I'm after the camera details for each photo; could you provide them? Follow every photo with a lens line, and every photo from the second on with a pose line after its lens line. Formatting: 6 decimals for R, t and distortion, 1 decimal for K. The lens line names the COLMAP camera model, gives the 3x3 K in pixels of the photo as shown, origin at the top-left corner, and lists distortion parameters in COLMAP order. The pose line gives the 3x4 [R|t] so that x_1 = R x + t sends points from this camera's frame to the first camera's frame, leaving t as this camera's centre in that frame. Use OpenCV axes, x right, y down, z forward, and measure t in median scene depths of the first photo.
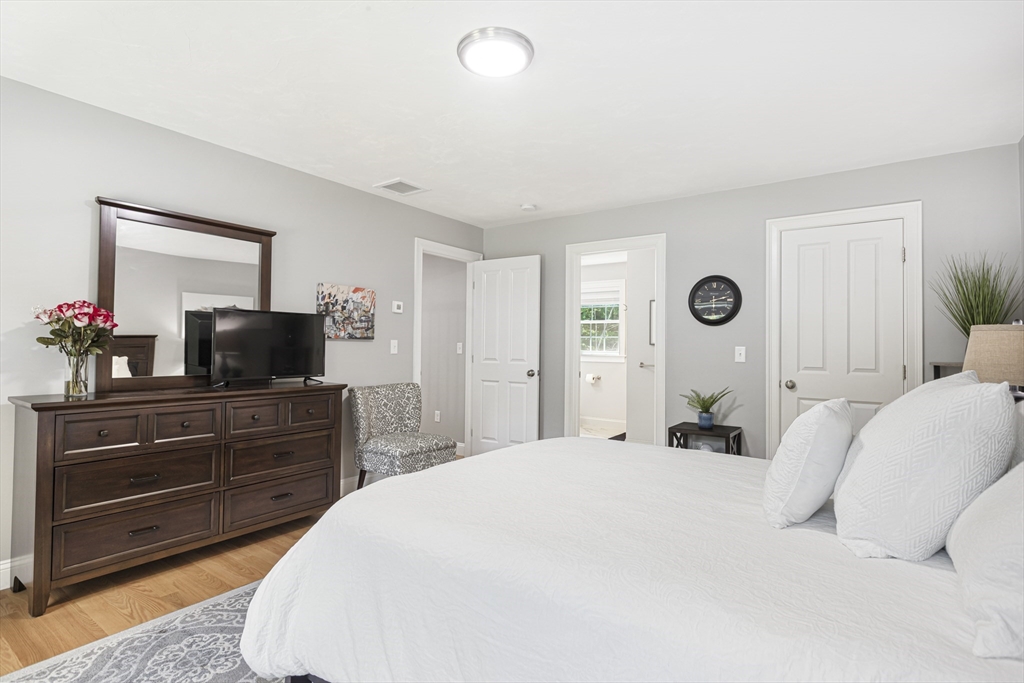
lens RADIAL K [[522.1, 0, 510.6], [0, 522.1, 337.8], [0, 0, 1]] dist [0.003733, -0.000041]
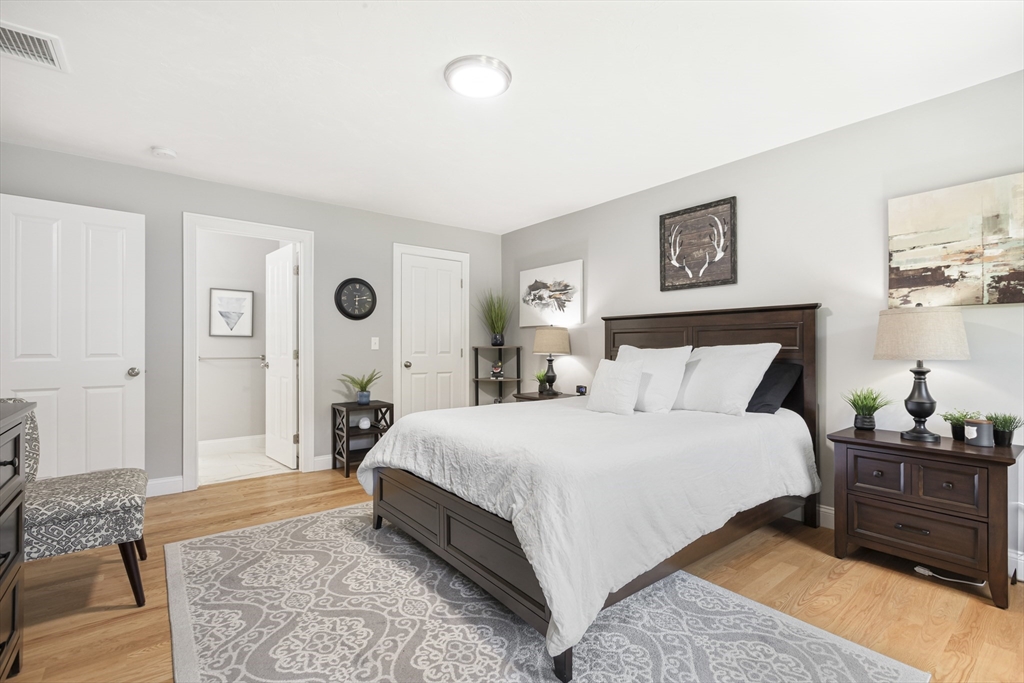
lens RADIAL K [[461.1, 0, 511.4], [0, 461.1, 346.2], [0, 0, 1]] dist [0.003158, 0.000032]
pose [[0.274450, -0.007586, 0.961571, -0.534900], [-0.009470, 0.999899, 0.010591, 0.022760], [-0.961555, -0.012013, 0.274350, 0.364811]]
